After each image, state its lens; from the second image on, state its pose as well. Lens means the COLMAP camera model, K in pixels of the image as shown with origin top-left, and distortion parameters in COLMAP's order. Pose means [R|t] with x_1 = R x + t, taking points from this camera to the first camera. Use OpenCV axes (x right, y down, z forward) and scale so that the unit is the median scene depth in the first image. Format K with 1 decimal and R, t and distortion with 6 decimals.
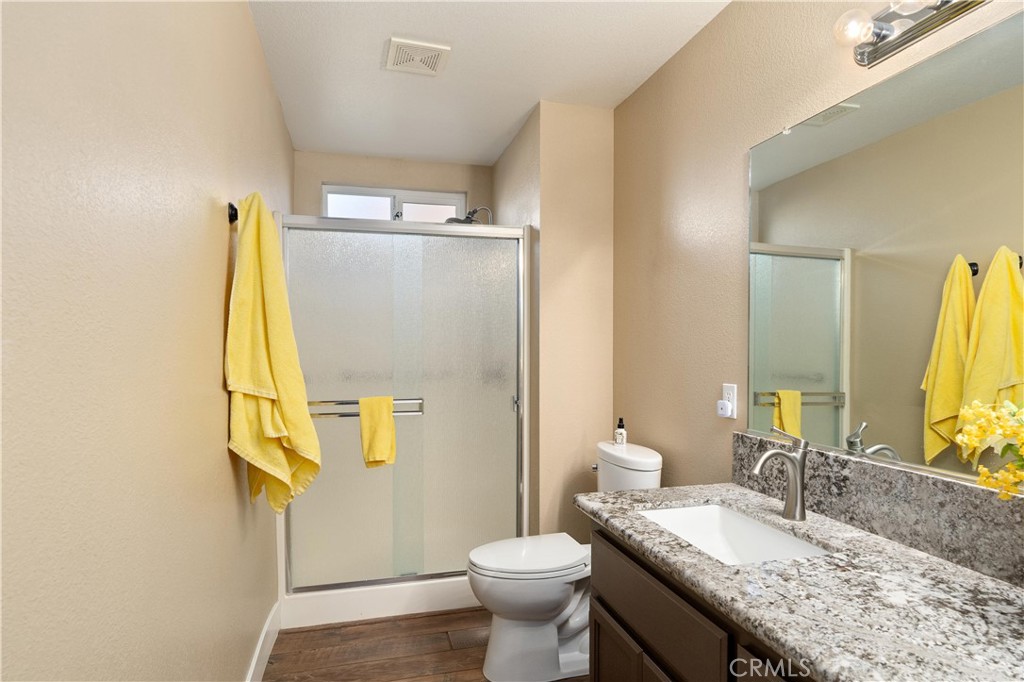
lens RADIAL K [[585.4, 0, 512.0], [0, 585.4, 341.0], [0, 0, 1]] dist [-0.000157, 0.000073]
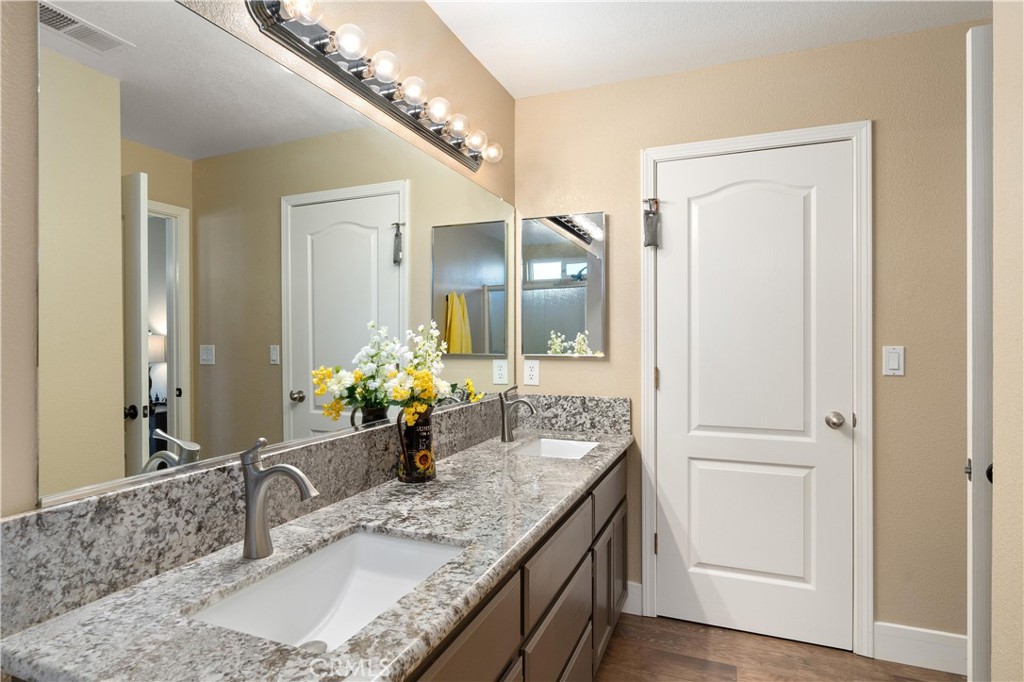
lens RADIAL K [[548.4, 0, 512.0], [0, 548.4, 341.0], [0, 0, 1]] dist [-0.000440, -0.000056]
pose [[-0.797818, -0.003832, 0.602886, -0.257158], [-0.008358, 0.999954, -0.004705, 0.029441], [-0.602841, -0.008793, -0.797813, 1.649107]]
